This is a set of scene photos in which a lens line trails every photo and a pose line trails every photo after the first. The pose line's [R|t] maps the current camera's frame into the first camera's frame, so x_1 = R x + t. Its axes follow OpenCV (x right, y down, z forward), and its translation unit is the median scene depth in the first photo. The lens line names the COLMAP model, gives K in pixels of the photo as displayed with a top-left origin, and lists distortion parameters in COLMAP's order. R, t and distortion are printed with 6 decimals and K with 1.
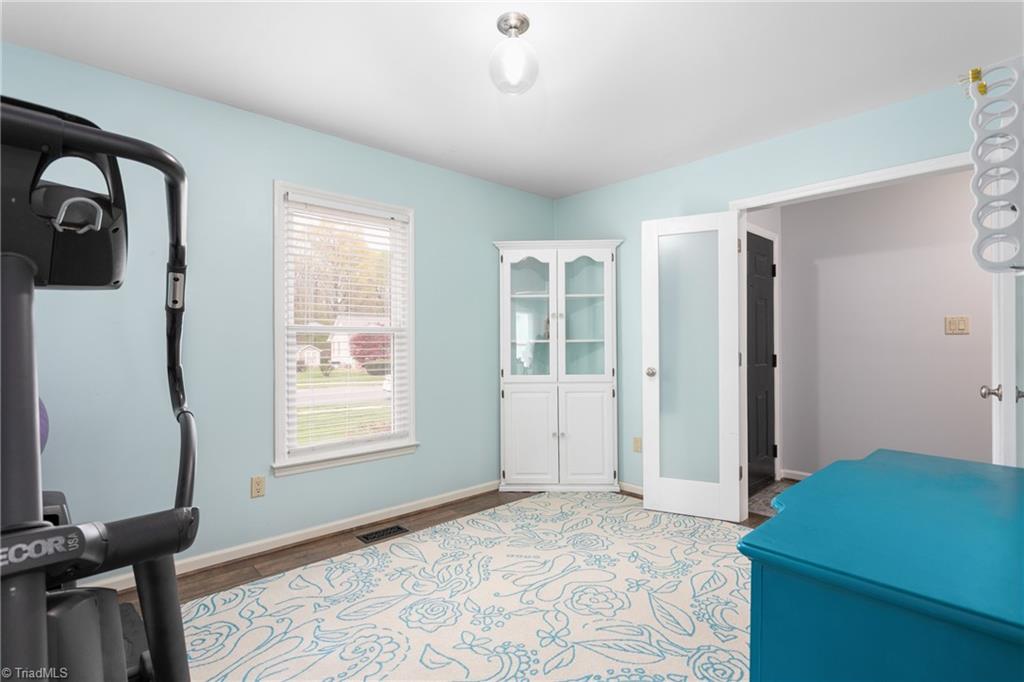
lens RADIAL K [[496.8, 0, 508.3], [0, 496.8, 343.8], [0, 0, 1]] dist [0.001672, -0.000165]
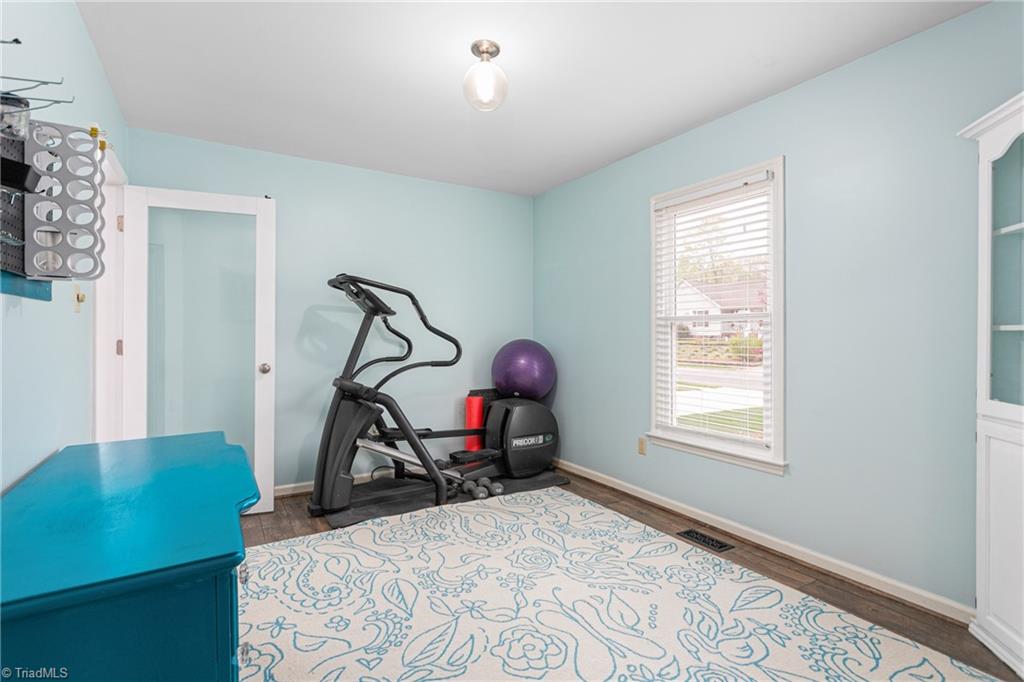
lens RADIAL K [[496.8, 0, 508.5], [0, 496.8, 336.6], [0, 0, 1]] dist [0.001672, -0.000165]
pose [[-0.207716, 0.008313, -0.978154, 0.846161], [-0.001974, 0.999958, 0.008918, -0.000053], [0.978187, 0.003784, -0.207691, 0.986873]]
